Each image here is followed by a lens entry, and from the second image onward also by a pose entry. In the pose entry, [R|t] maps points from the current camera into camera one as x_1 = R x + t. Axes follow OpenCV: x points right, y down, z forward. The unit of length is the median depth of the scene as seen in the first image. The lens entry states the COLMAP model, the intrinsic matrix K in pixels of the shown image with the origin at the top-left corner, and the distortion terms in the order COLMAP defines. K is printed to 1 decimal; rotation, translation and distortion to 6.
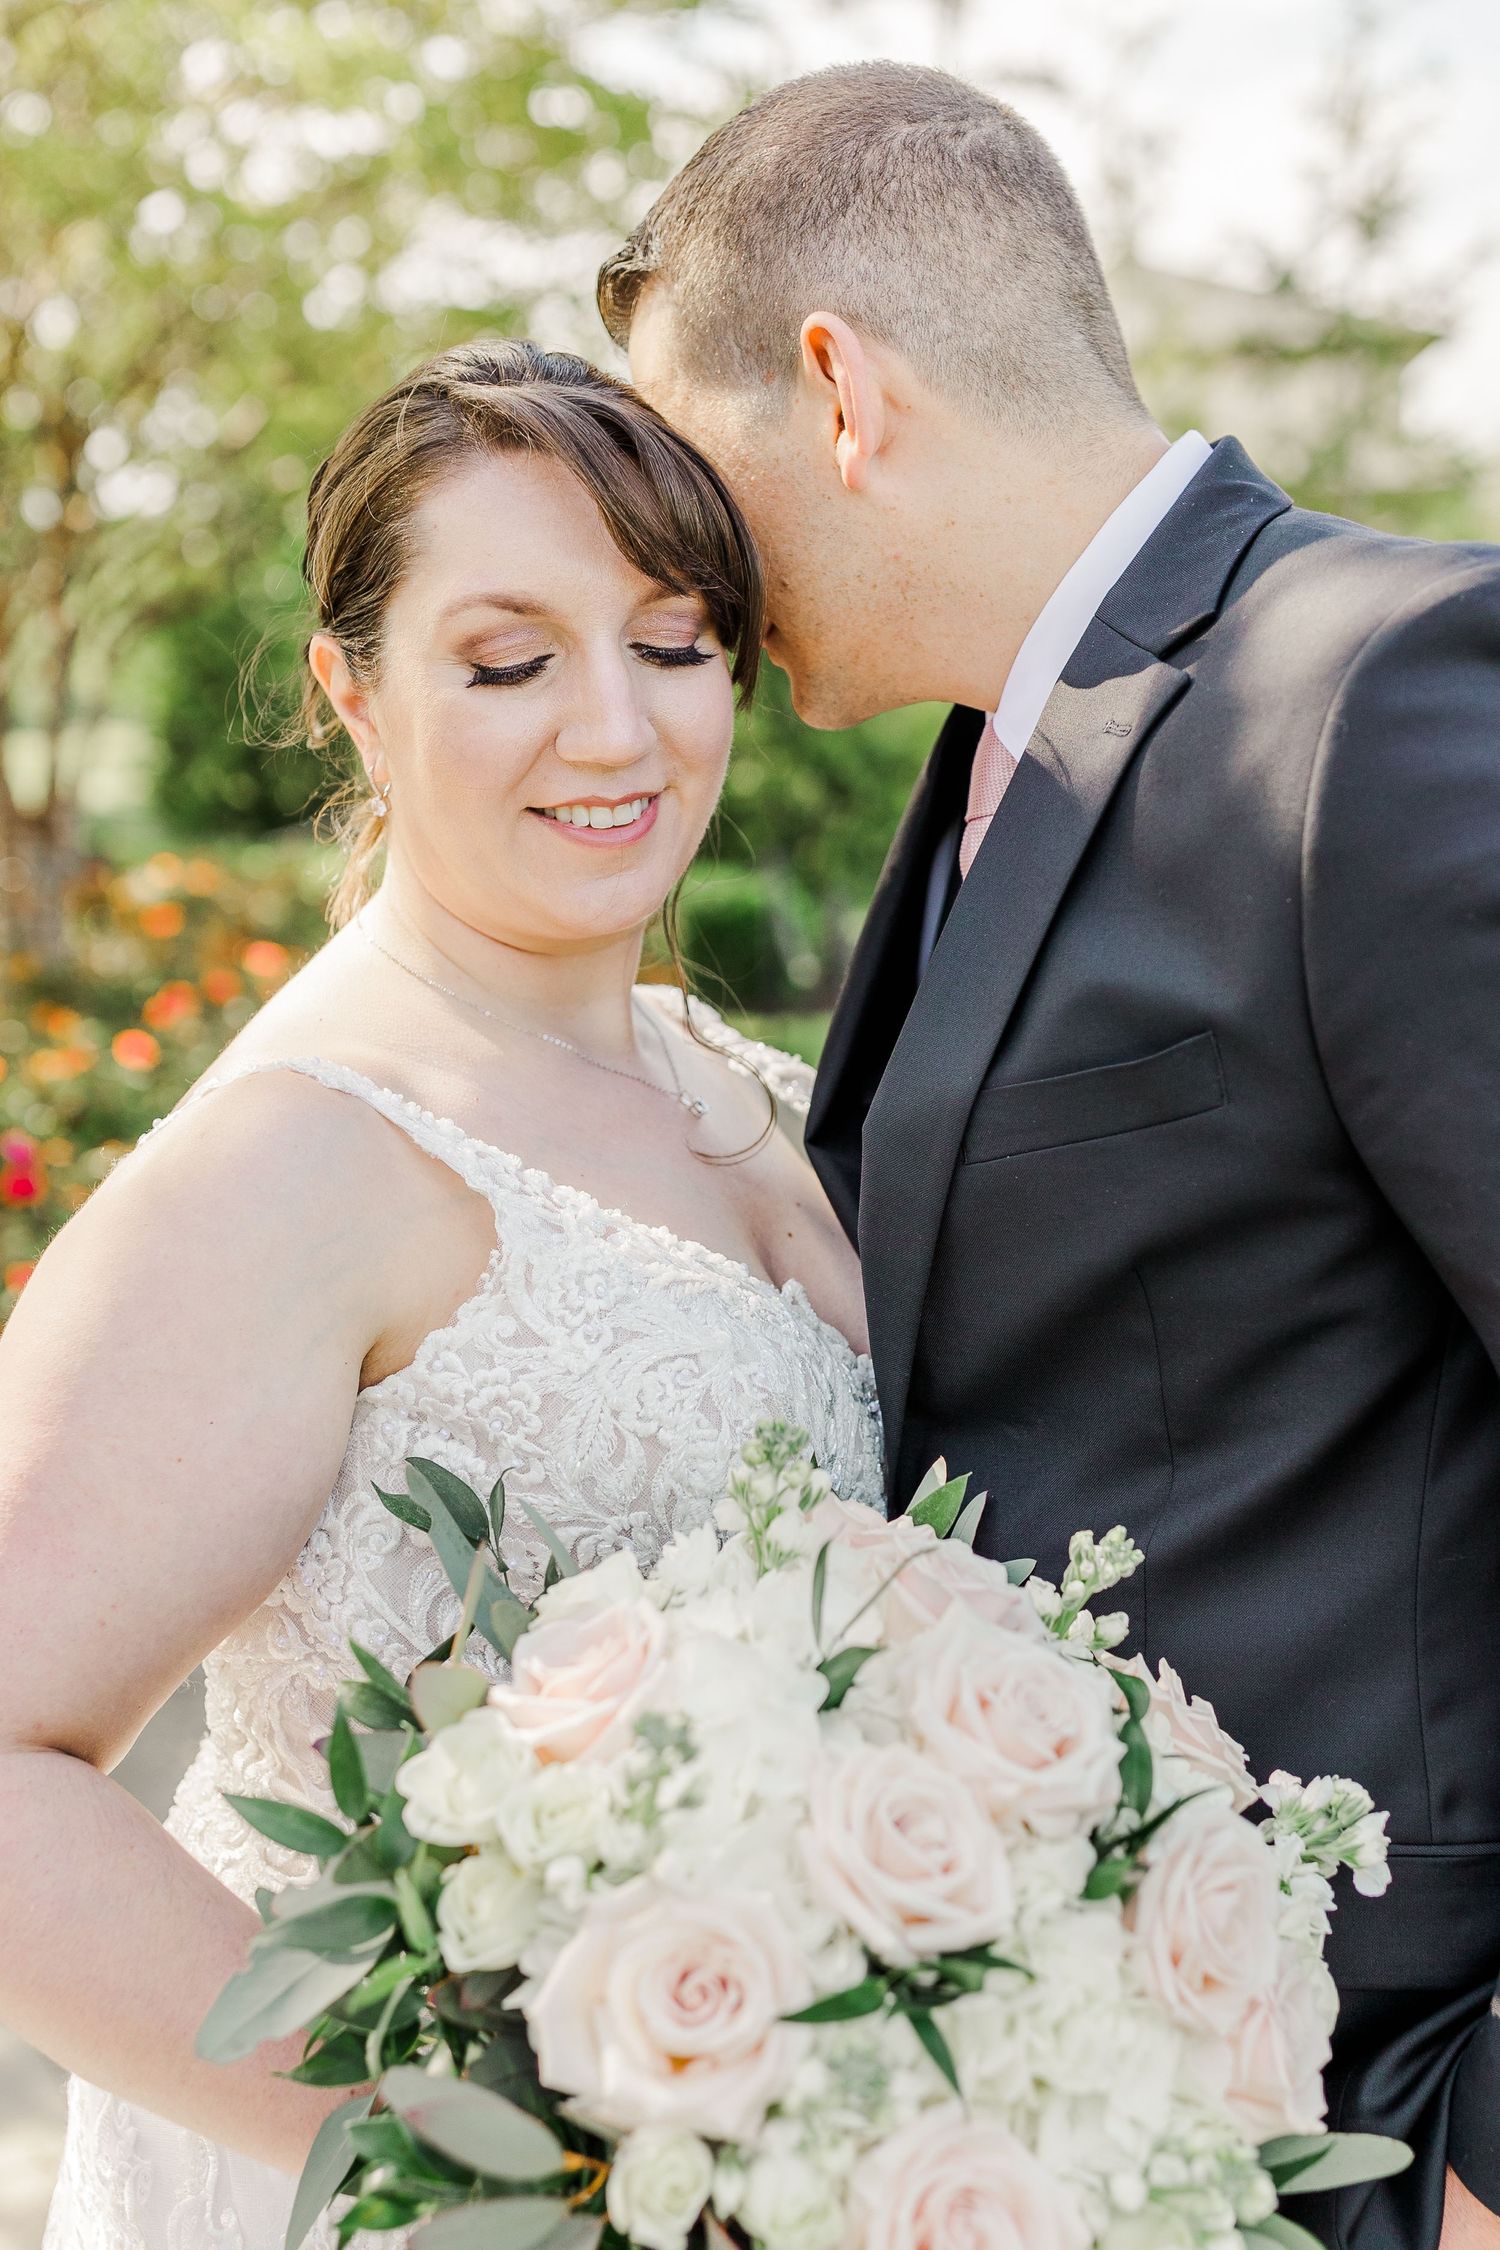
lens RADIAL K [[2279.7, 0, 750.0], [0, 2279.7, 1125.0], [0, 0, 1]] dist [-0.188391, -0.000294]
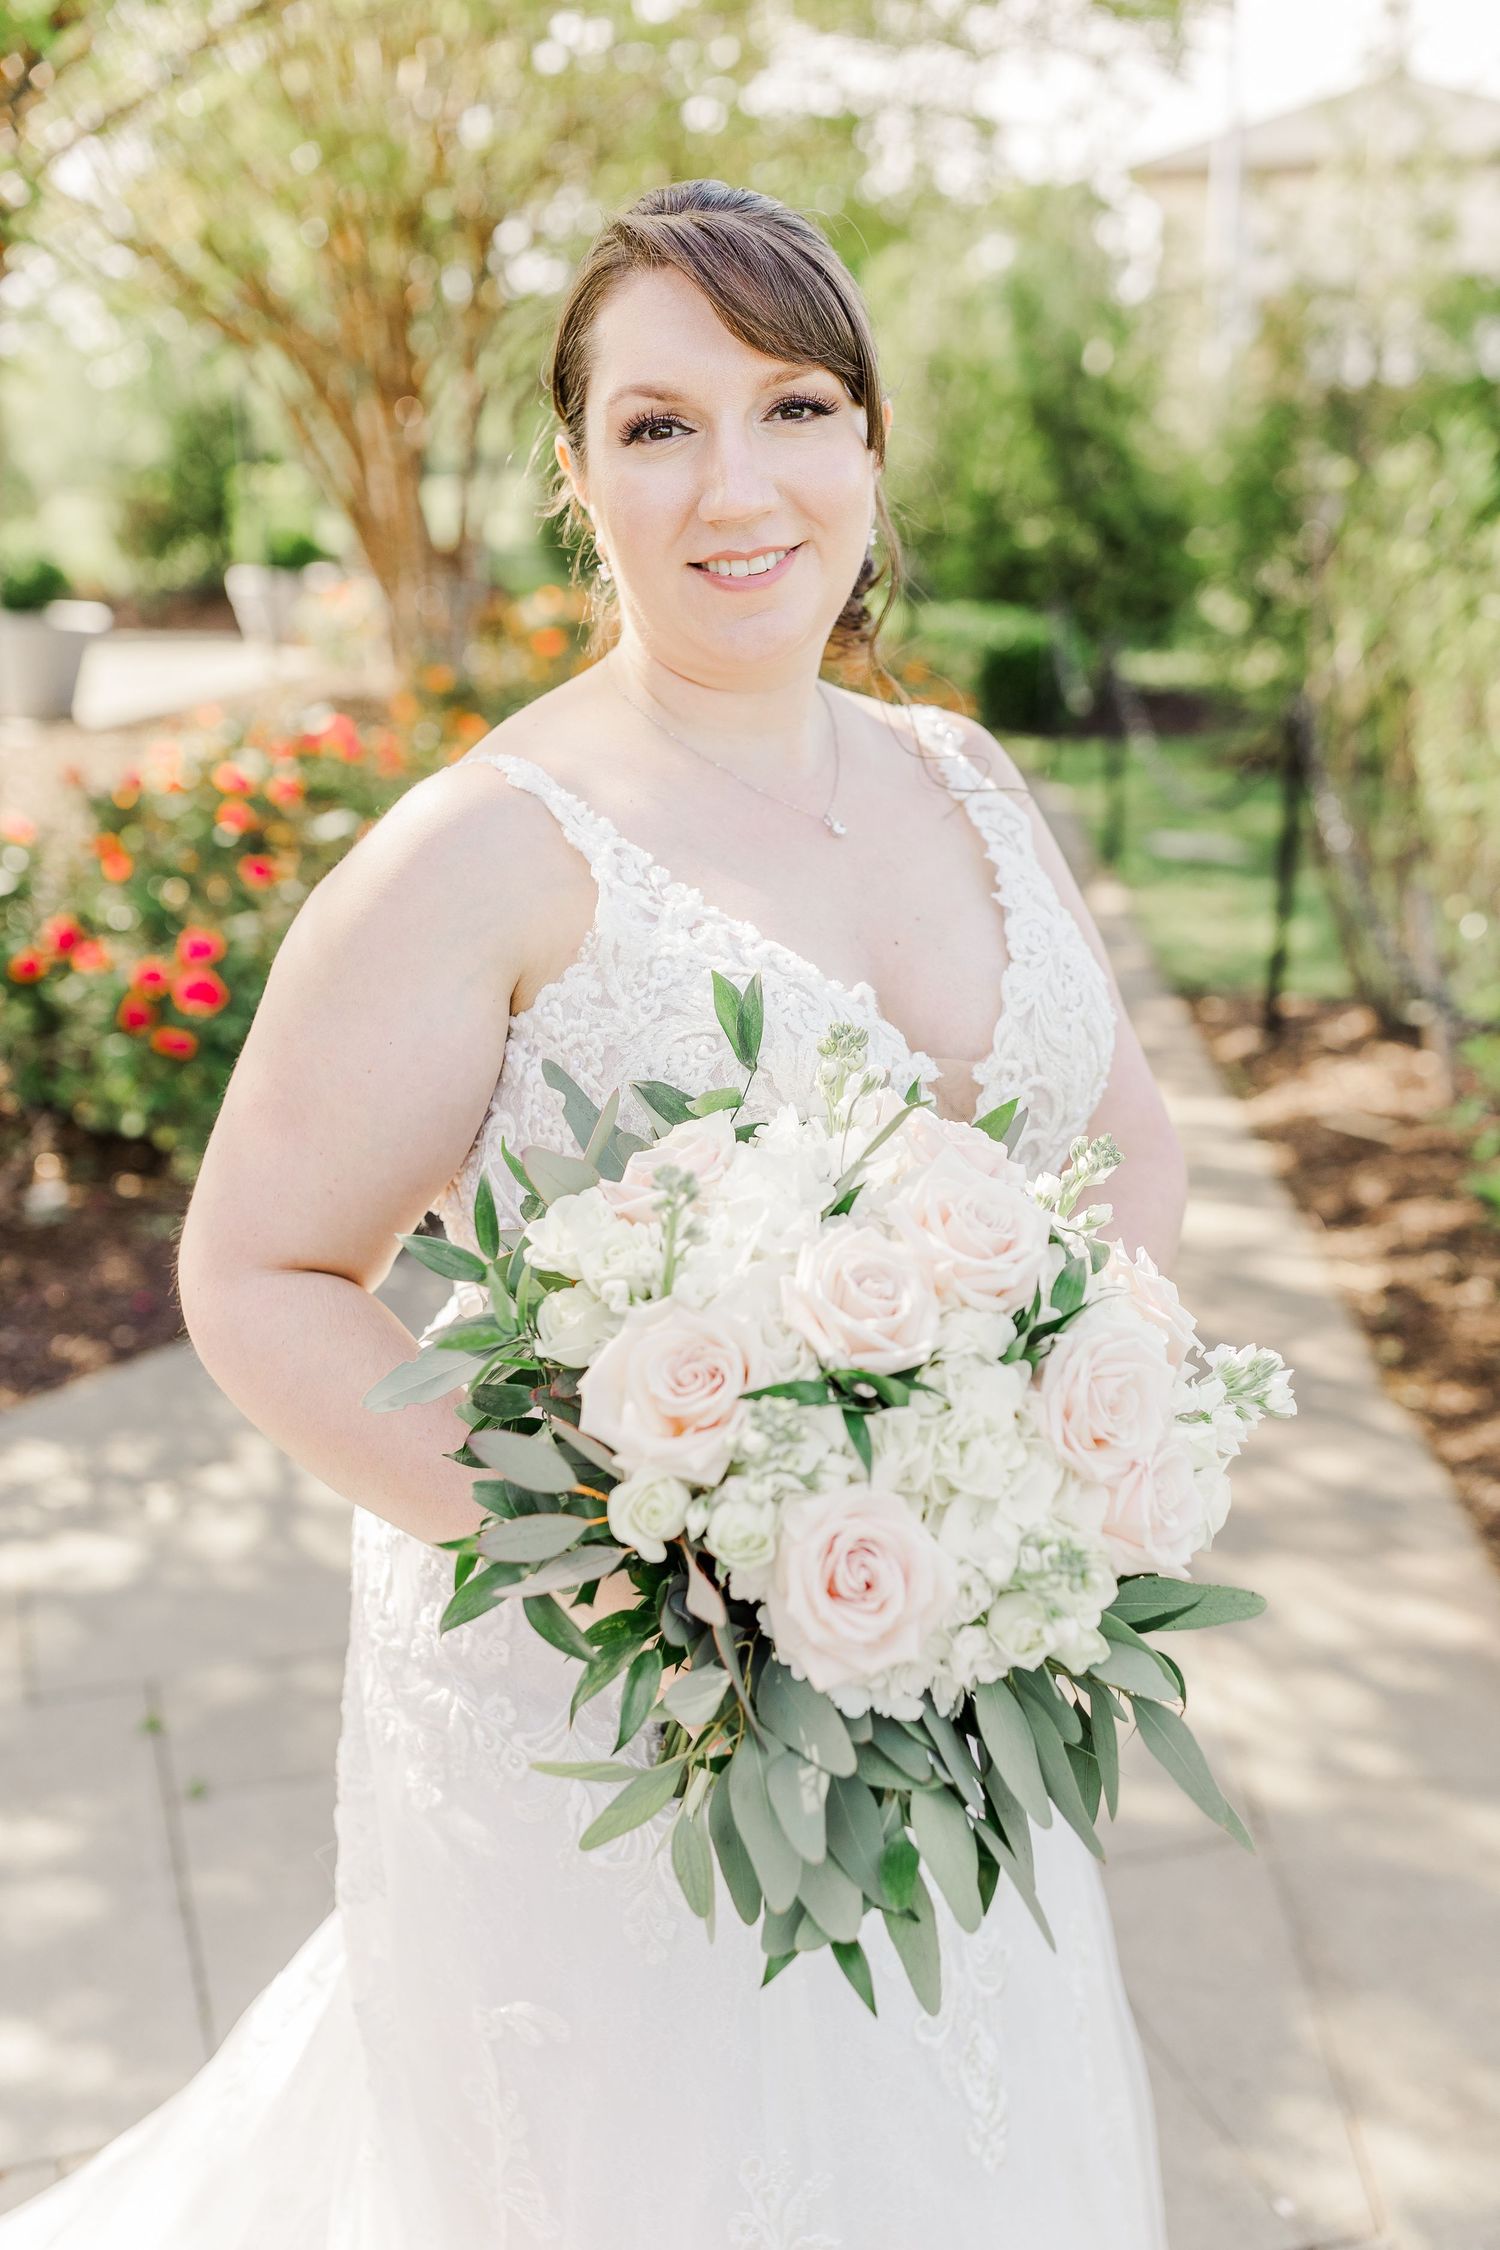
lens RADIAL K [[2279.7, 0, 750.0], [0, 2279.7, 1125.0], [0, 0, 1]] dist [-0.188391, -0.000294]
pose [[0.972791, 0.073590, -0.219687, 0.128213], [-0.051001, 0.992973, 0.106784, 0.030110], [0.226002, -0.092674, 0.969709, -0.154297]]
